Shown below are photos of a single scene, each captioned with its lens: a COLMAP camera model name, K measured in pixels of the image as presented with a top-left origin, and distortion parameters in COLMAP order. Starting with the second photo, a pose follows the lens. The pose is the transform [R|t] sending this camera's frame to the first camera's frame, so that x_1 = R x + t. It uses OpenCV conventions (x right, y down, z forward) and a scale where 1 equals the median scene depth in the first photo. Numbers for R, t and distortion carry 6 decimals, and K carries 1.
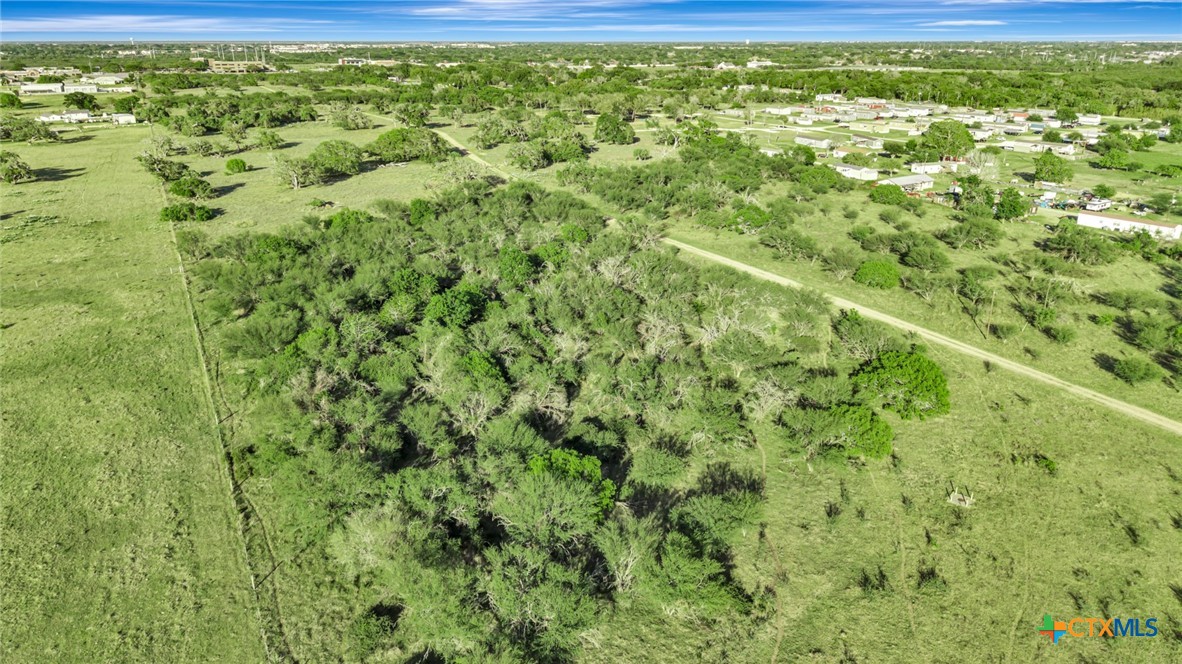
lens RADIAL K [[786.6, 0, 585.3], [0, 786.6, 333.3], [0, 0, 1]] dist [0.036590, -0.039283]
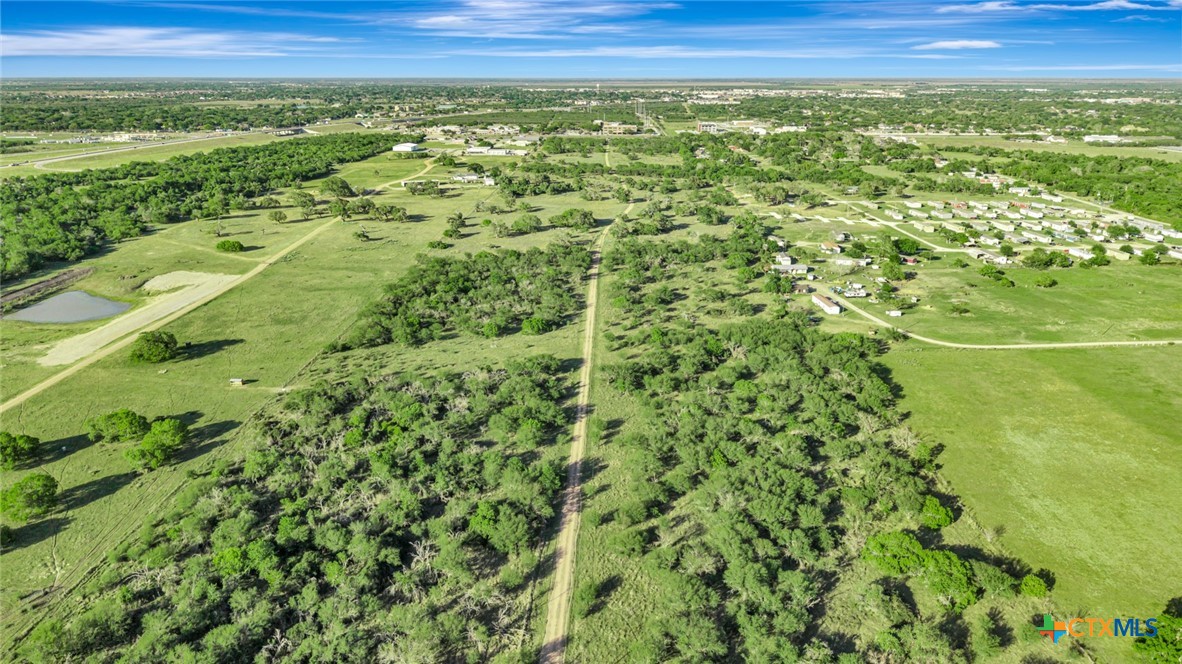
lens RADIAL K [[786.6, 0, 597.3], [0, 786.6, 332.2], [0, 0, 1]] dist [0.036590, -0.039283]
pose [[0.868389, 0.157158, -0.470320, 0.772400], [-0.175890, 0.984401, 0.004179, 0.009664], [0.463641, 0.079095, 0.882486, -0.615713]]
